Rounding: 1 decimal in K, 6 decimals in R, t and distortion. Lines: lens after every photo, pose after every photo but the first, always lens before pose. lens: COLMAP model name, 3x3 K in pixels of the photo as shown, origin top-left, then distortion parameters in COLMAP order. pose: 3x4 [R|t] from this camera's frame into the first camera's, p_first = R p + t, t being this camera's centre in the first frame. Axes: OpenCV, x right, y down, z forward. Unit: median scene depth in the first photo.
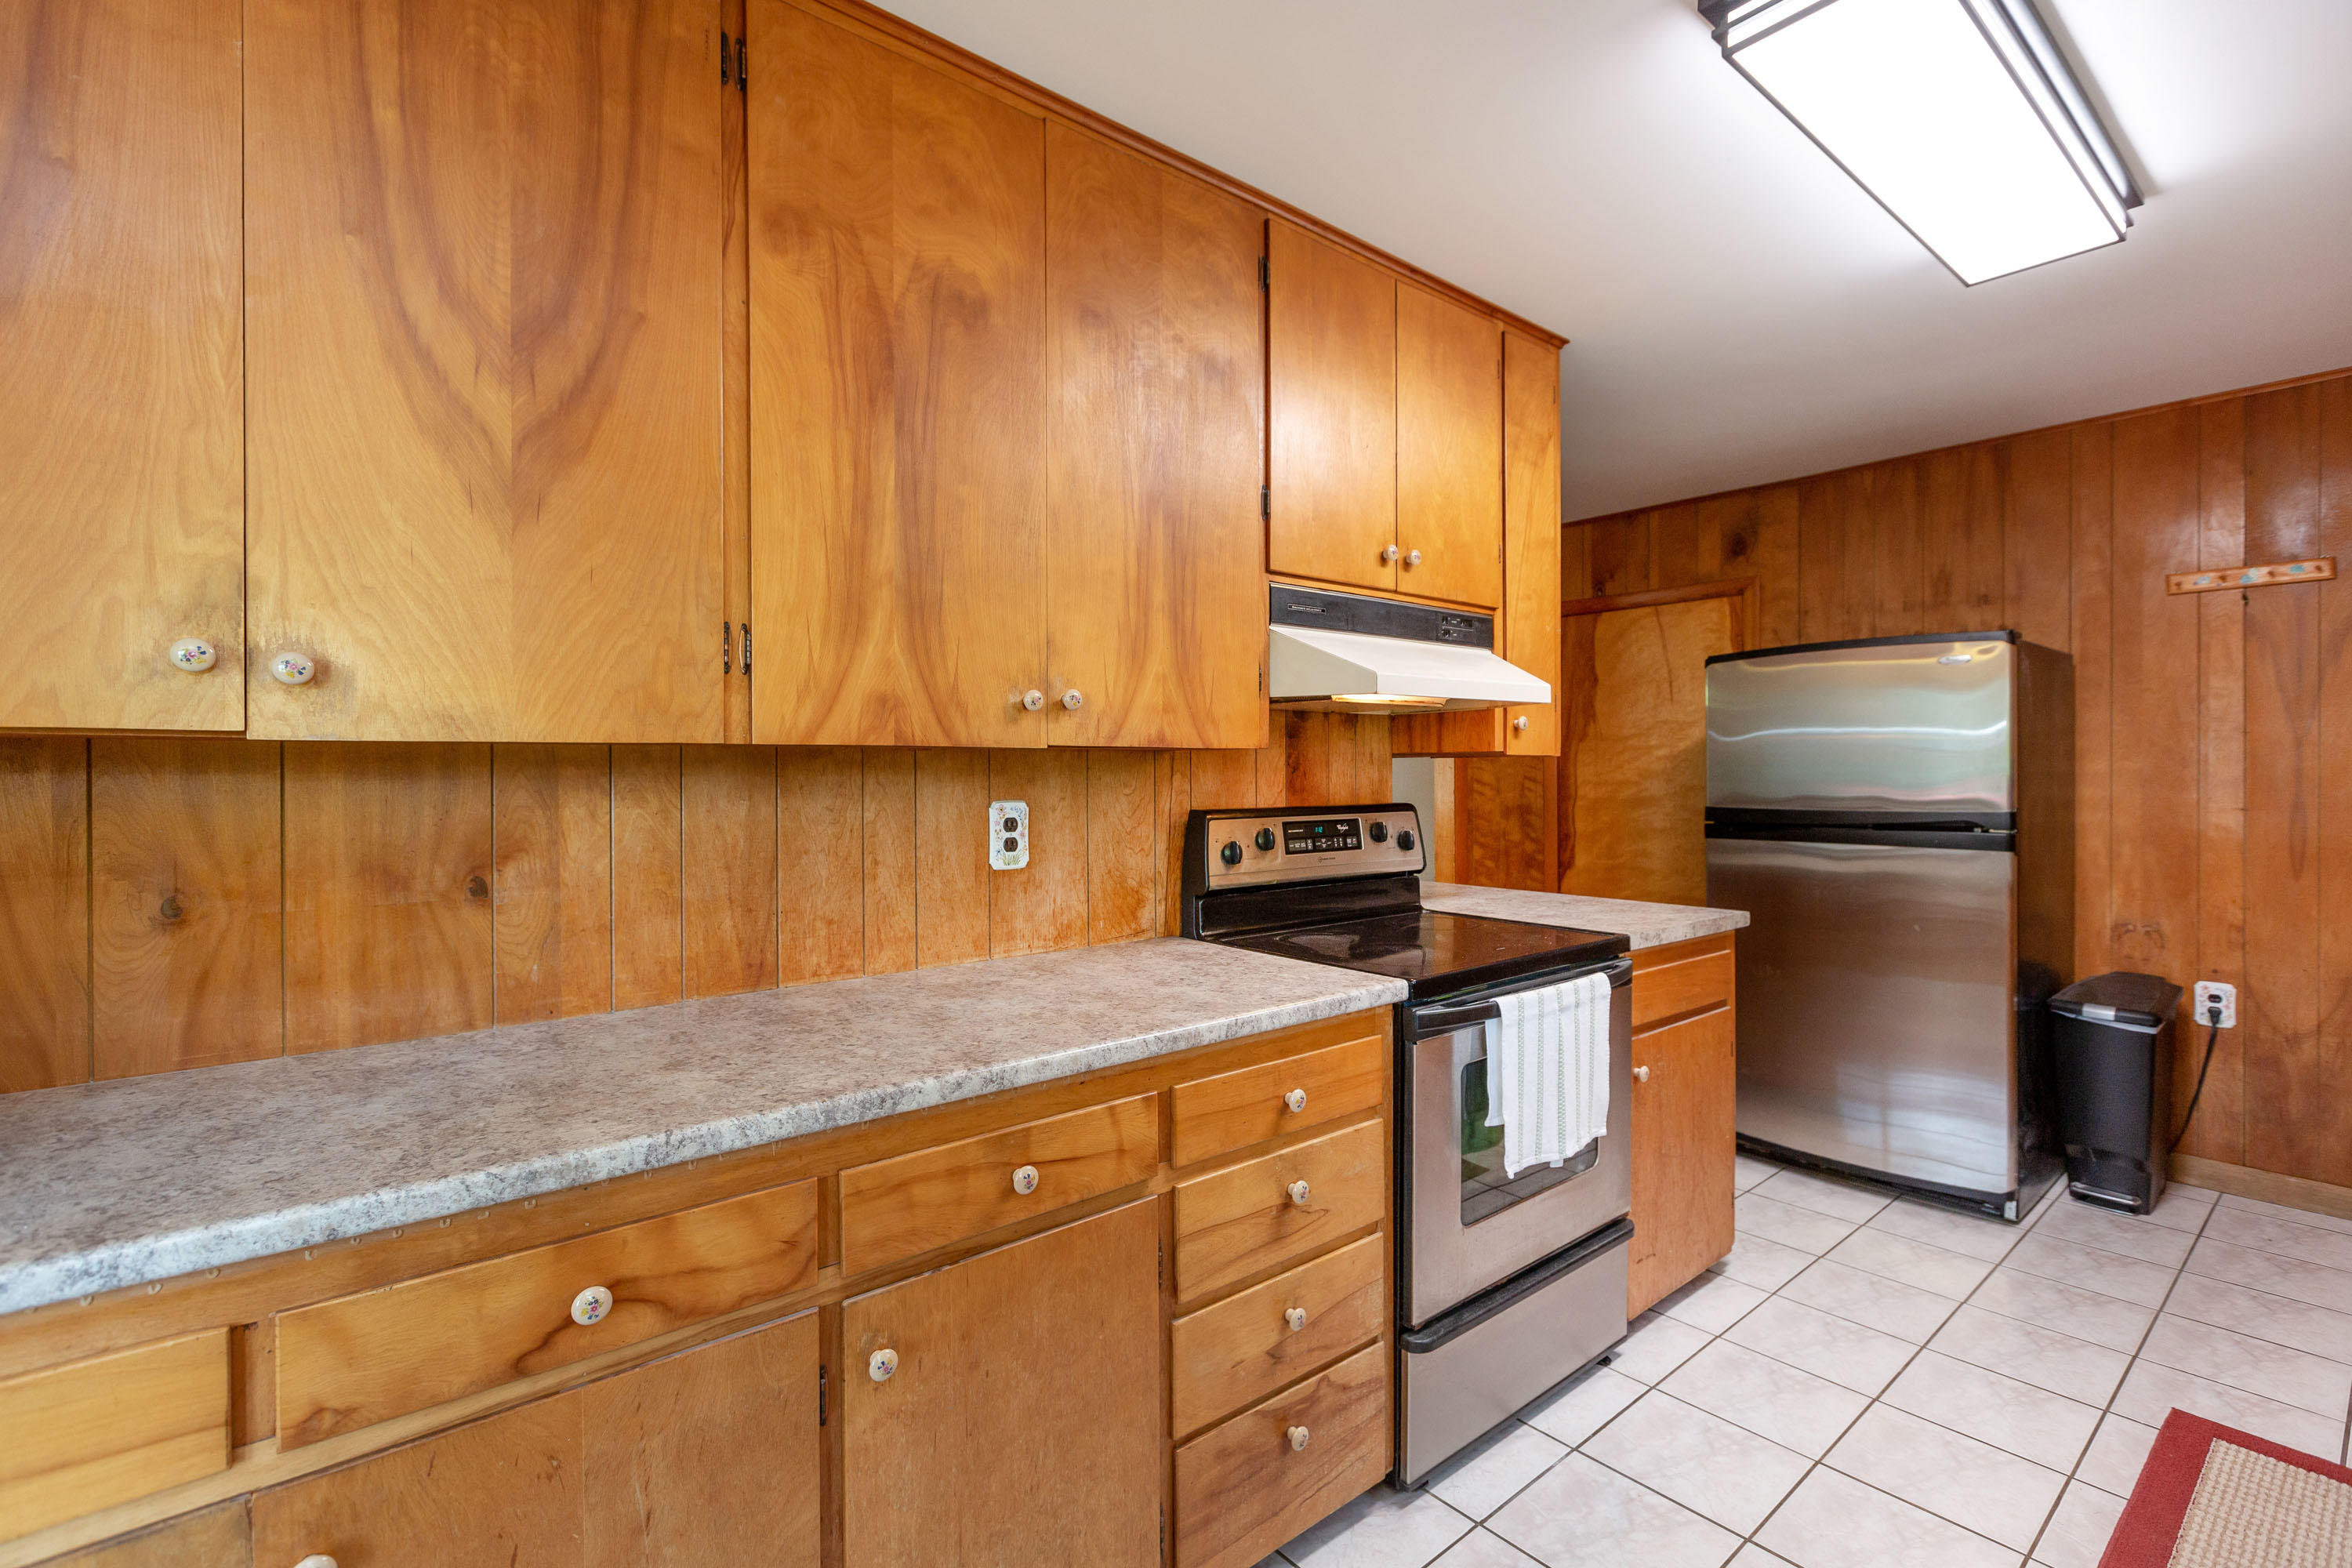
lens RADIAL K [[1073.0, 0, 1170.0], [0, 1073.0, 782.8], [0, 0, 1]] dist [-0.000803, -0.000553]
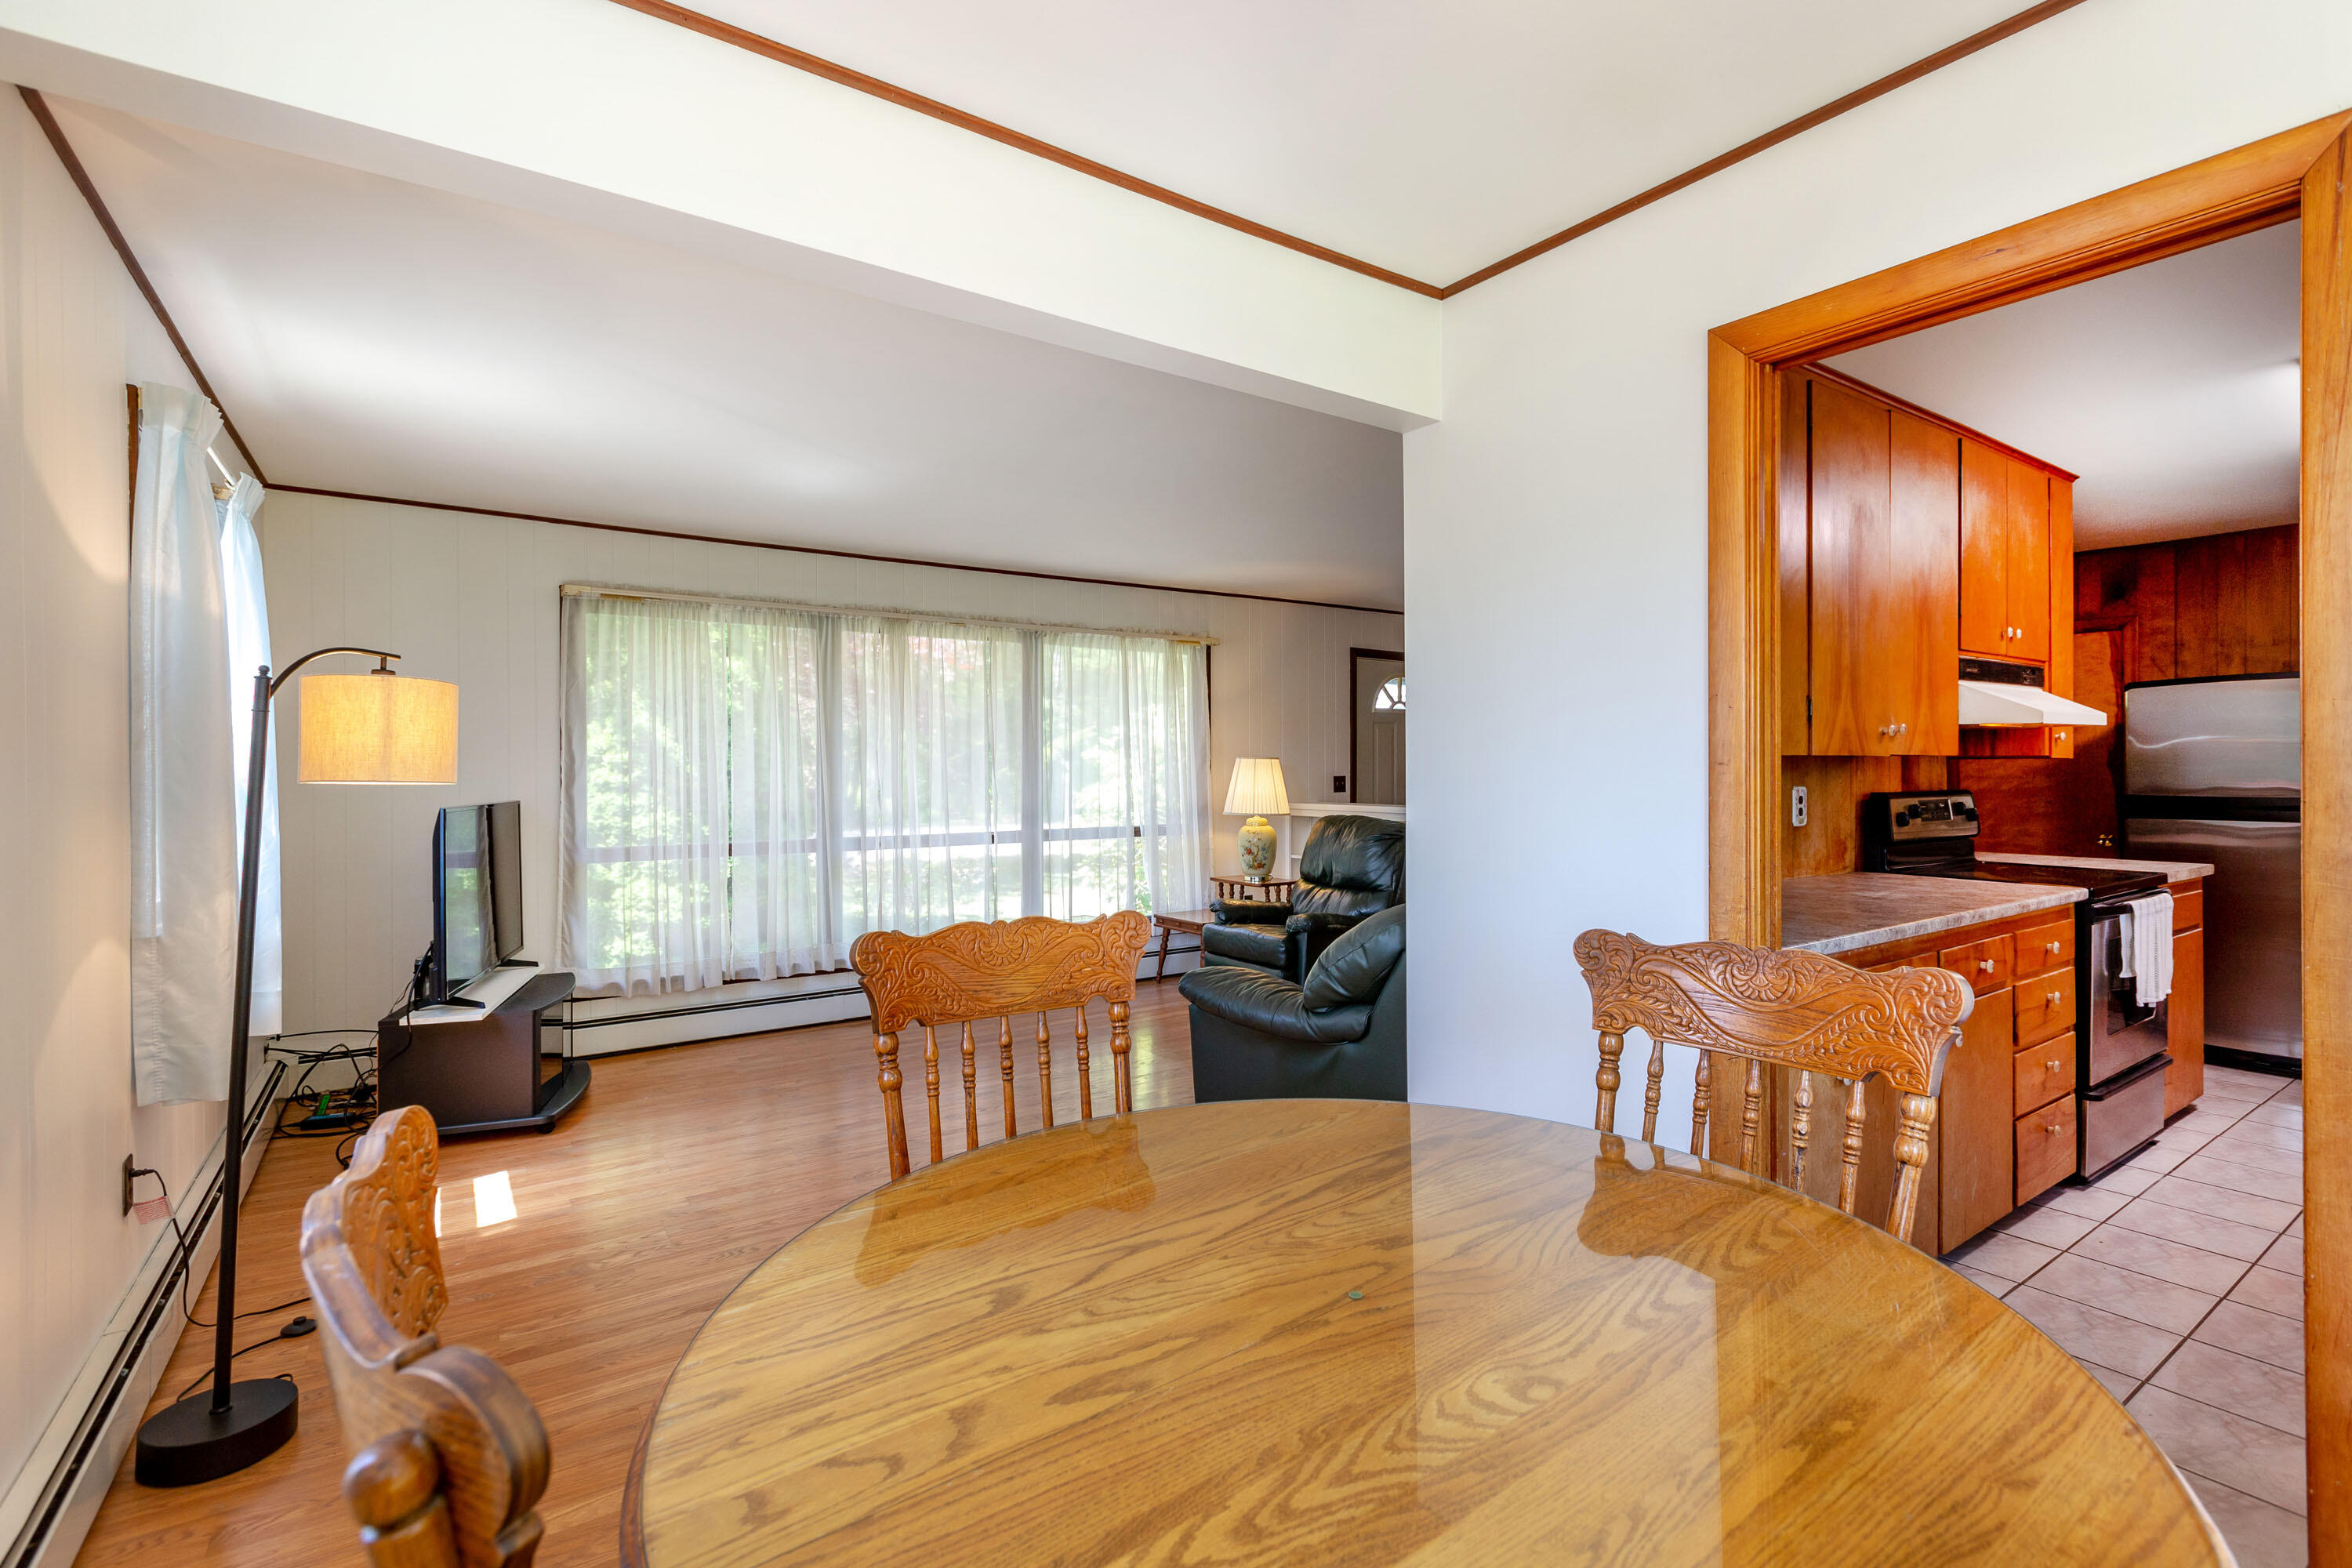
lens RADIAL K [[1073.0, 0, 1181.4], [0, 1073.0, 775.2], [0, 0, 1]] dist [-0.000803, -0.000553]
pose [[0.995902, 0.001825, -0.090420, -0.872167], [-0.001984, 0.999997, -0.001670, 0.004119], [0.090417, 0.001842, 0.995902, -0.698334]]
